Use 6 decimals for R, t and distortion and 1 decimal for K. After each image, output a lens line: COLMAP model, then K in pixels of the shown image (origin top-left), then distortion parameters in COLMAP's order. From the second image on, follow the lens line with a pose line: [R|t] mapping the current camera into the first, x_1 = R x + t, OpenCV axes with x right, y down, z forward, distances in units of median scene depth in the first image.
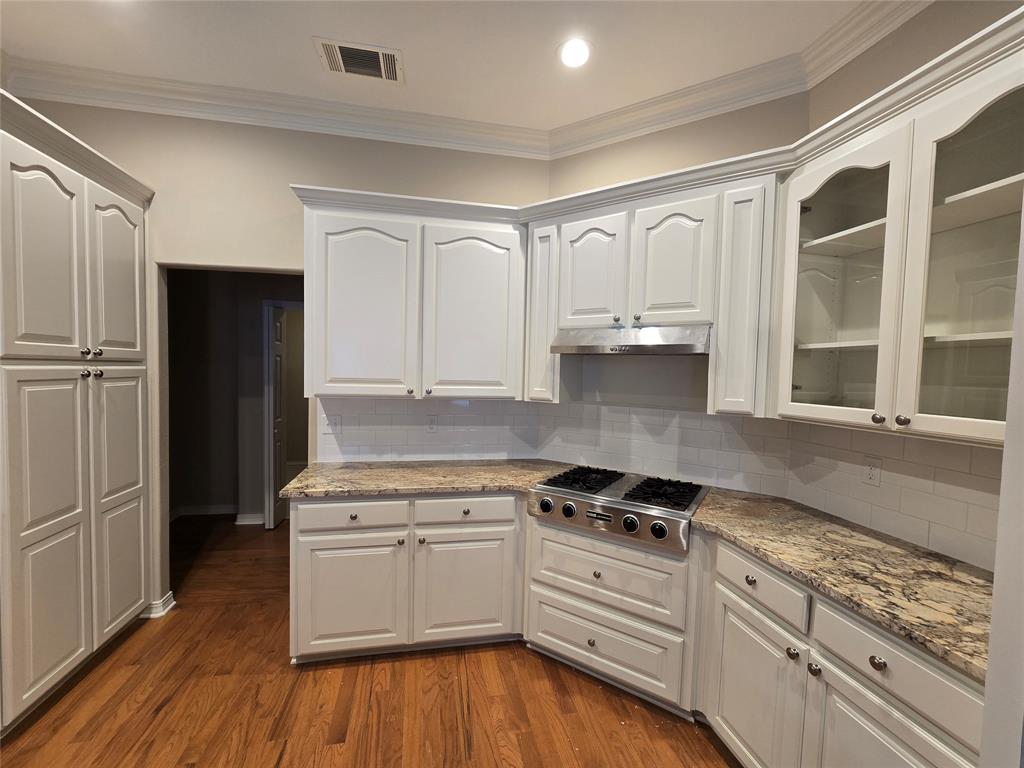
lens RADIAL K [[416.9, 0, 507.7], [0, 416.9, 390.2], [0, 0, 1]] dist [-0.006640, 0.000703]
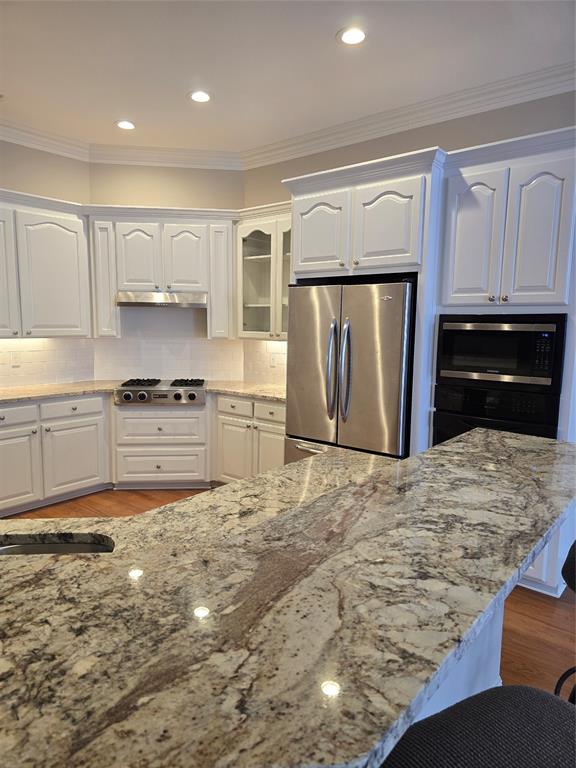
lens RADIAL K [[517.1, 0, 277.4], [0, 517.1, 385.9], [0, 0, 1]] dist [0.049239, -0.028629]
pose [[0.782864, -0.093546, 0.615120, -0.717055], [0.038997, 0.994066, 0.101544, 0.039600], [-0.620970, -0.055507, 0.781867, -1.026021]]
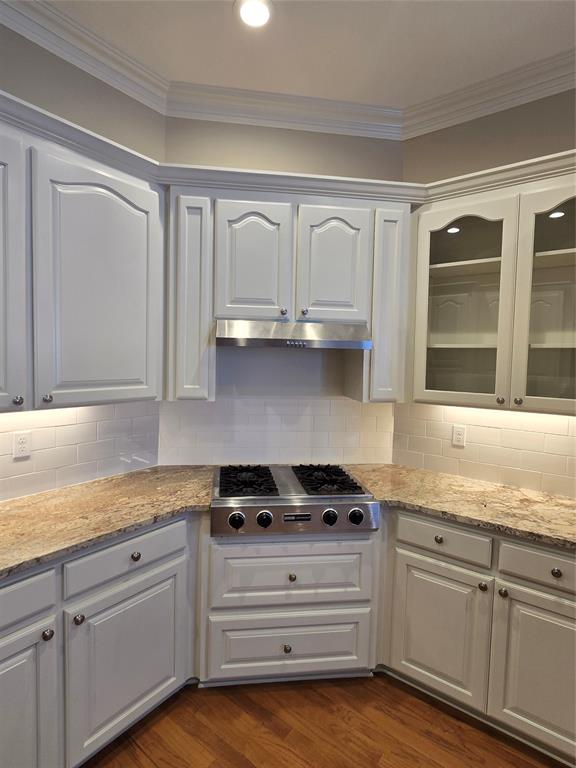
lens RADIAL K [[405.6, 0, 276.9], [0, 405.6, 377.6], [0, 0, 1]] dist [-0.002576, -0.005211]
pose [[0.759043, -0.039966, 0.649813, -0.377591], [0.027649, 0.999192, 0.029157, -0.046015], [-0.650453, -0.004165, 0.759535, 0.290229]]
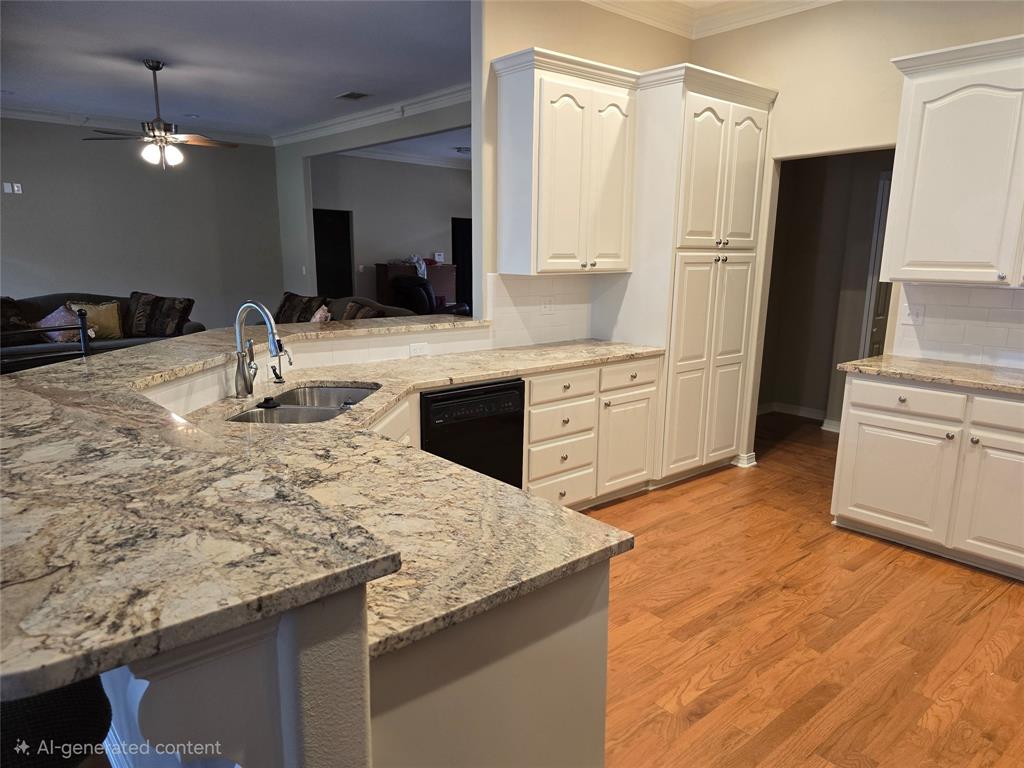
lens RADIAL K [[689.4, 0, 517.1], [0, 689.4, 392.0], [0, 0, 1]] dist [0.049239, -0.028629]
pose [[0.486382, 0.155103, -0.859870, 0.614324], [-0.044291, 0.987230, 0.153023, 0.066210], [0.872623, -0.036344, 0.487040, -0.625293]]
